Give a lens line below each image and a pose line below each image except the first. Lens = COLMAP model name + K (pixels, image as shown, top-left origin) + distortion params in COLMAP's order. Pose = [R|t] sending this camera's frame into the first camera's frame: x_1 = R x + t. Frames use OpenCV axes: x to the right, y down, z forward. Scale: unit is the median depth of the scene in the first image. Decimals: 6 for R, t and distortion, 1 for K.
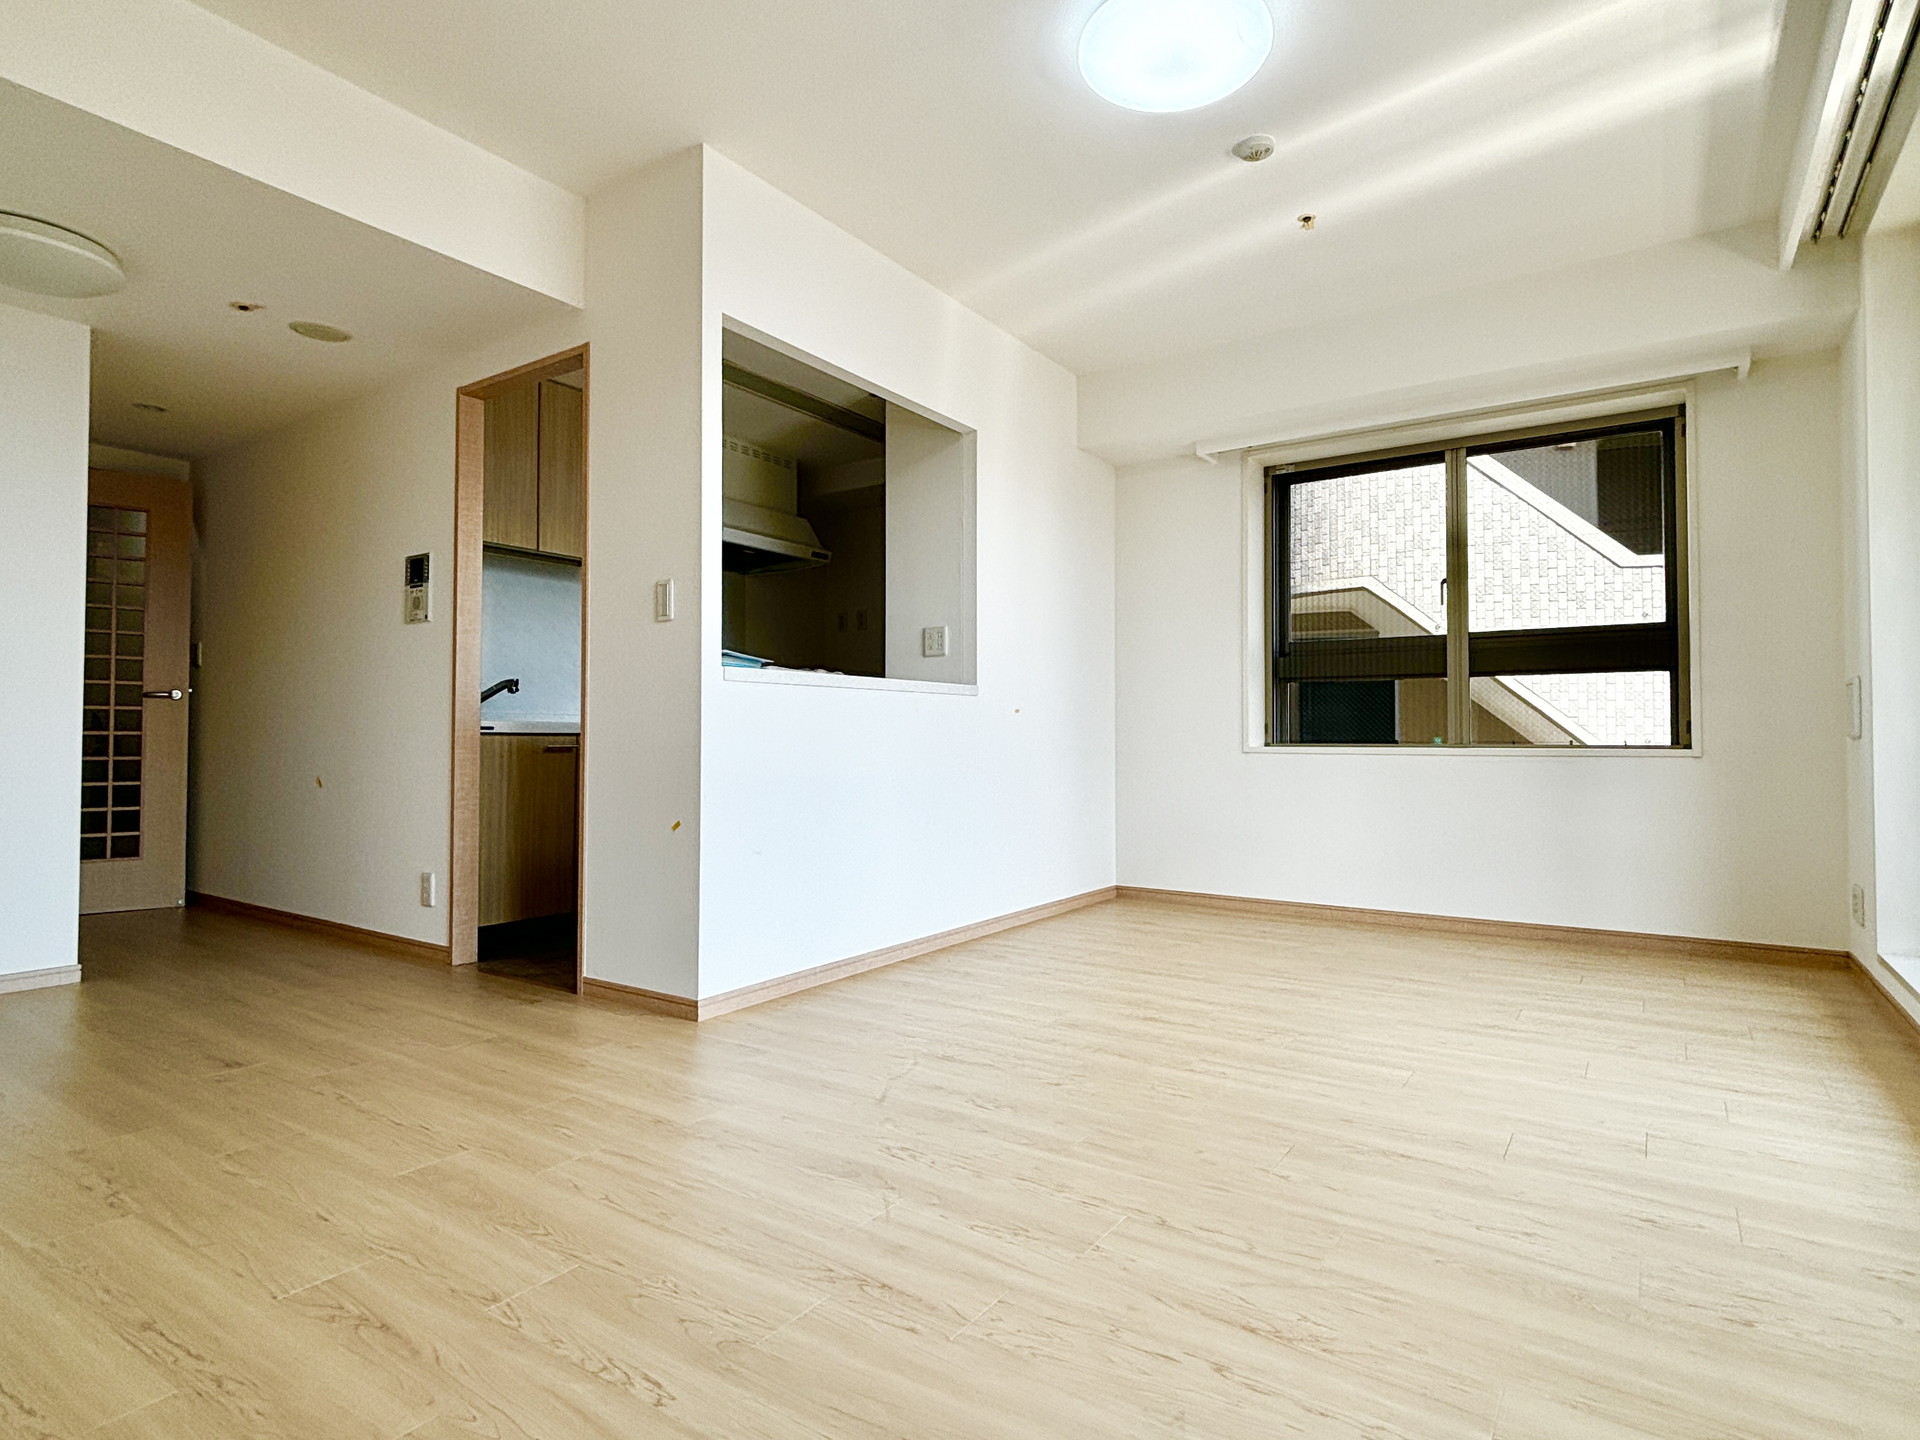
lens RADIAL K [[1018.3, 0, 957.6], [0, 1018.3, 722.6], [0, 0, 1]] dist [-0.003197, 0.001946]
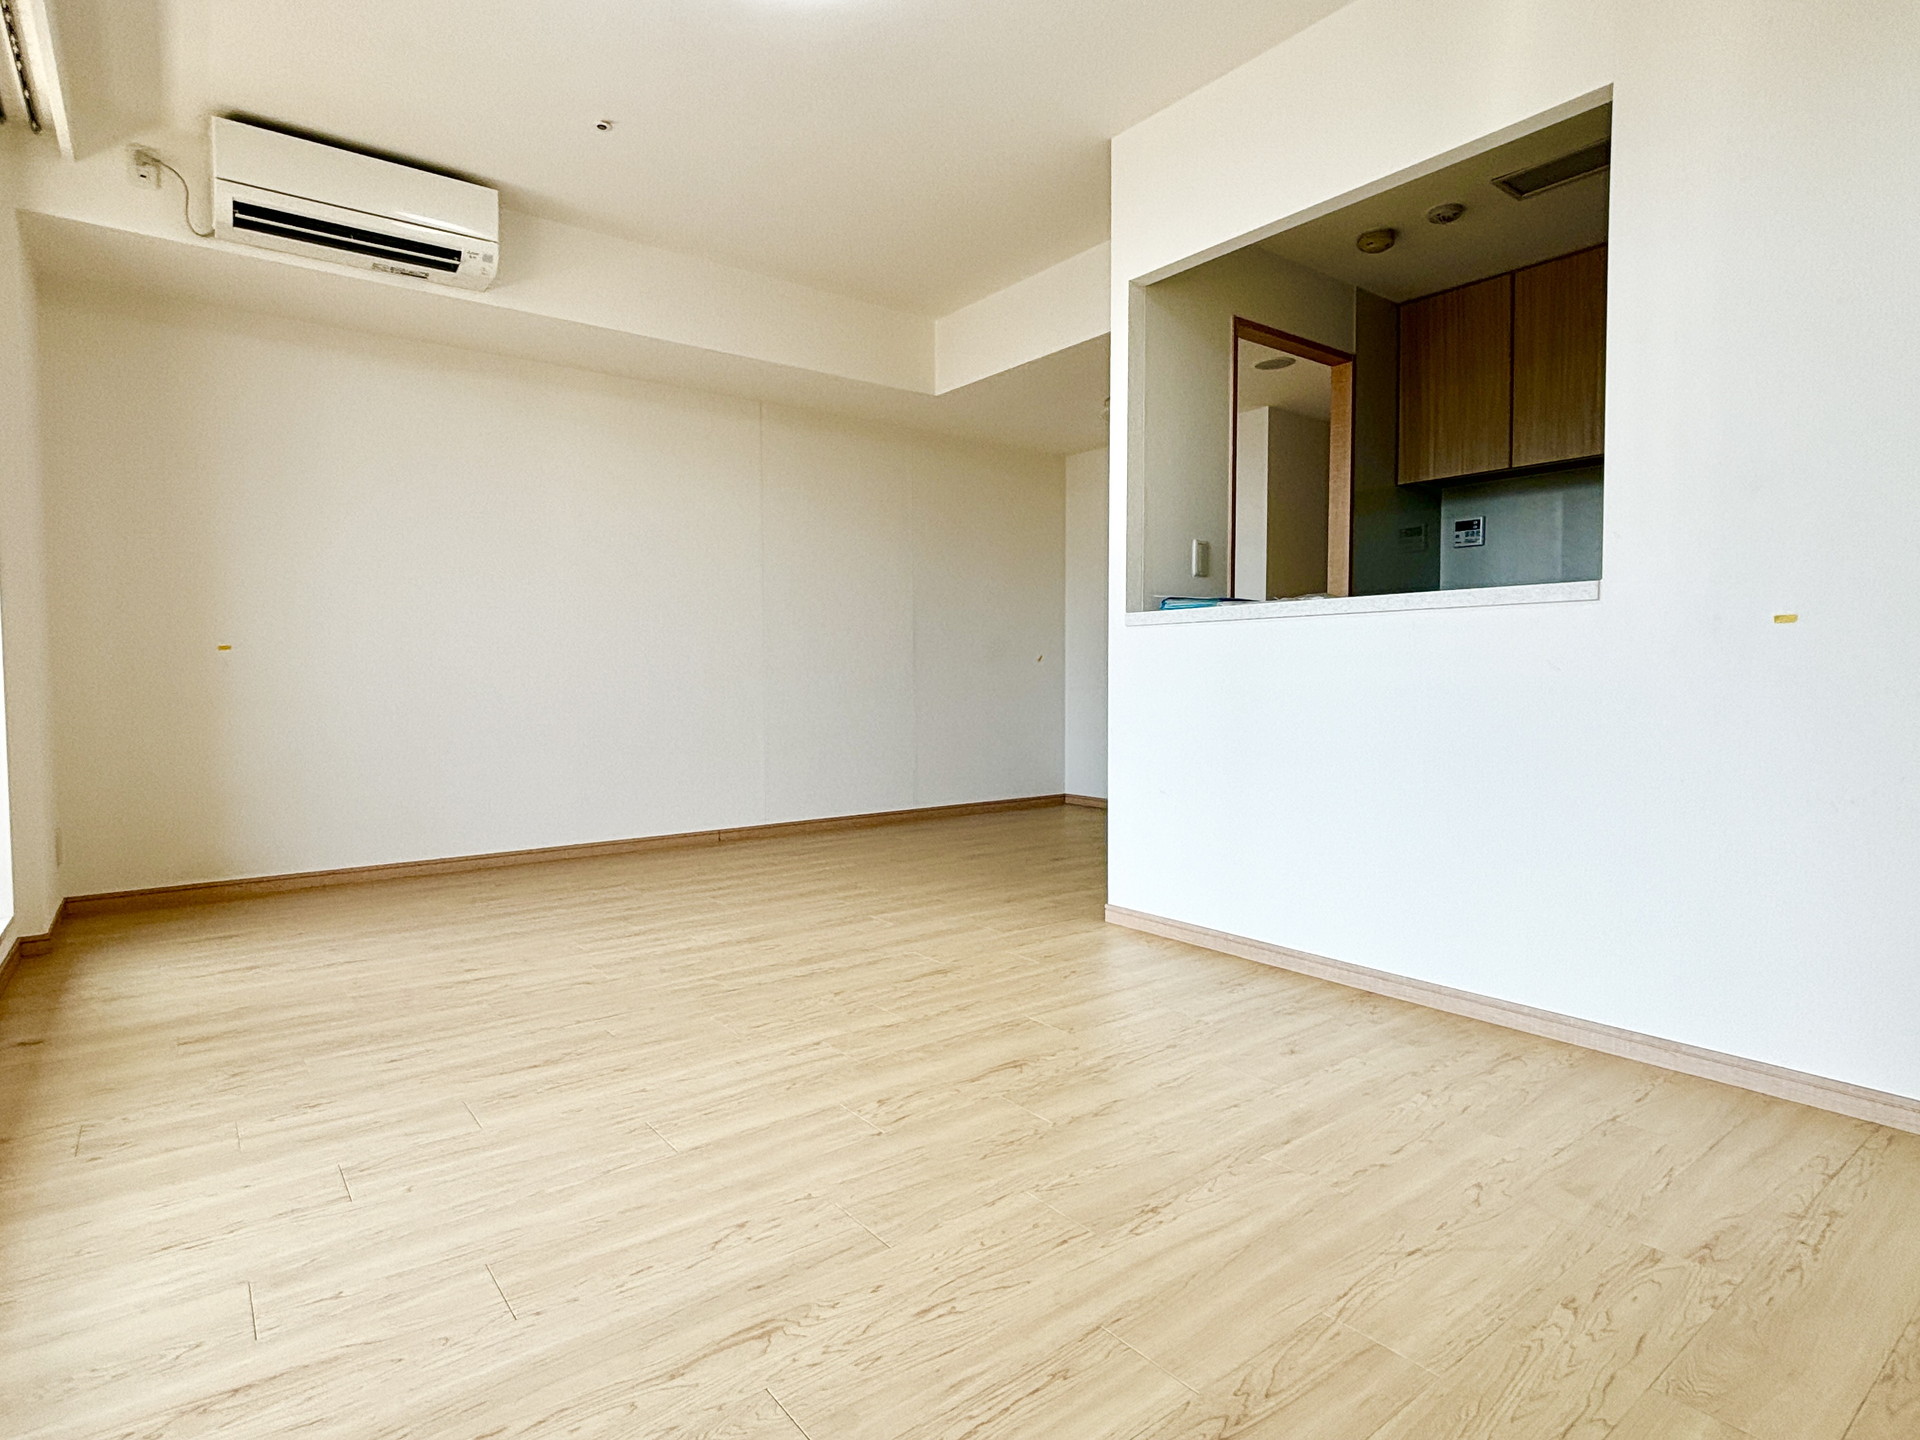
lens RADIAL K [[1018.3, 0, 958.3], [0, 1018.3, 723.6], [0, 0, 1]] dist [-0.003197, 0.001946]
pose [[-0.301761, 0.048586, -0.952145, 1.140737], [0.016949, 0.998816, 0.045596, 0.014267], [0.953233, -0.002379, -0.302227, 1.519336]]
